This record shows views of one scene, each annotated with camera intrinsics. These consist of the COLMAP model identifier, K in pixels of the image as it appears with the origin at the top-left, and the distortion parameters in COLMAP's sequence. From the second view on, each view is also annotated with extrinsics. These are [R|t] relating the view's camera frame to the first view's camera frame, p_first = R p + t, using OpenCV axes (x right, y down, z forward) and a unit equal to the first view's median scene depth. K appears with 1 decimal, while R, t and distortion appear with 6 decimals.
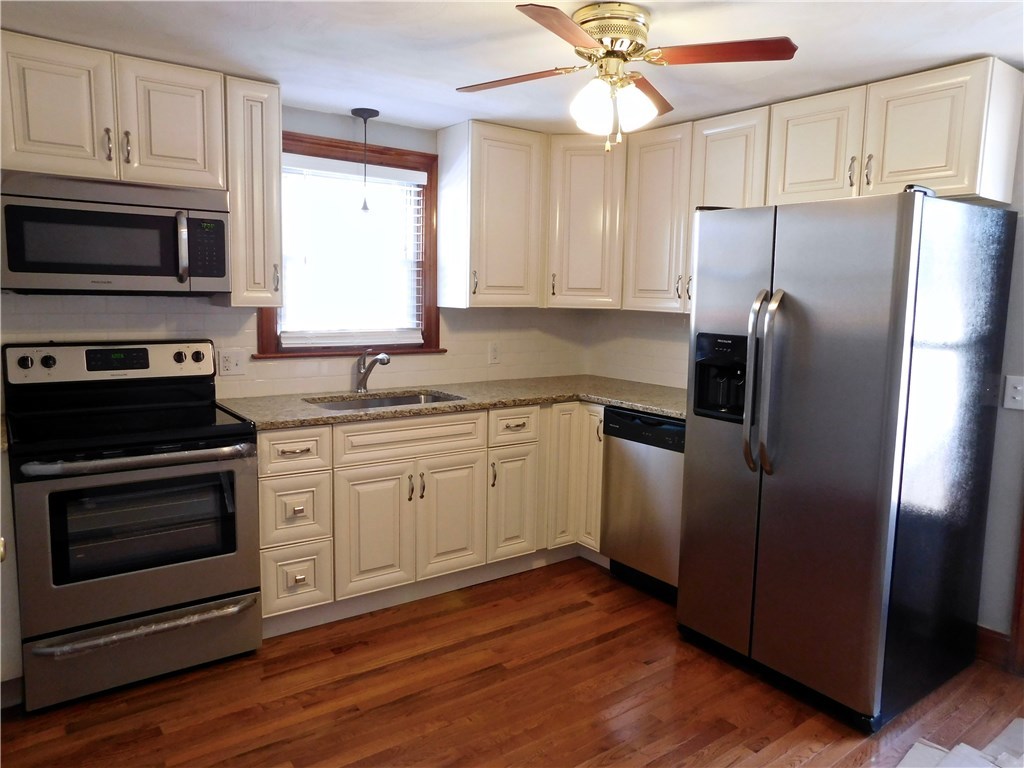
lens RADIAL K [[709.9, 0, 512.0], [0, 709.9, 384.0], [0, 0, 1]] dist [0.001928, 0.005221]
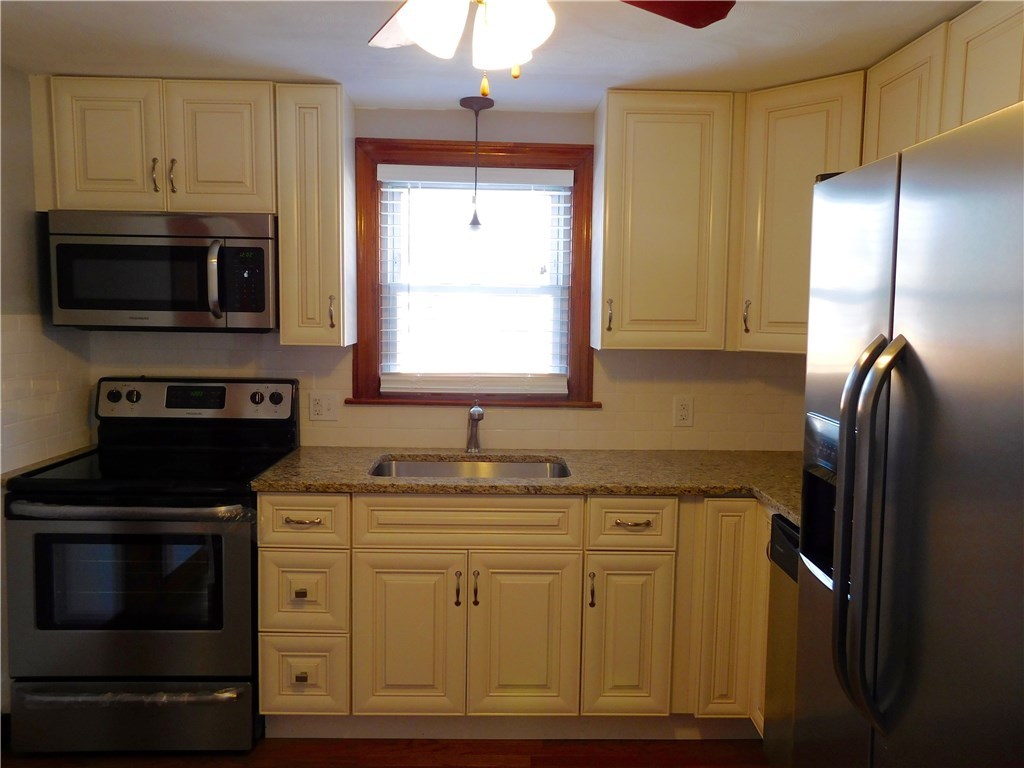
lens RADIAL K [[768.7, 0, 513.4], [0, 768.7, 388.2], [0, 0, 1]] dist [0.020154, -0.001552]
pose [[0.824486, 0.050518, -0.563623, 0.363785], [-0.071864, 0.997290, -0.015737, -0.058267], [0.561301, 0.053479, 0.825882, 0.360213]]
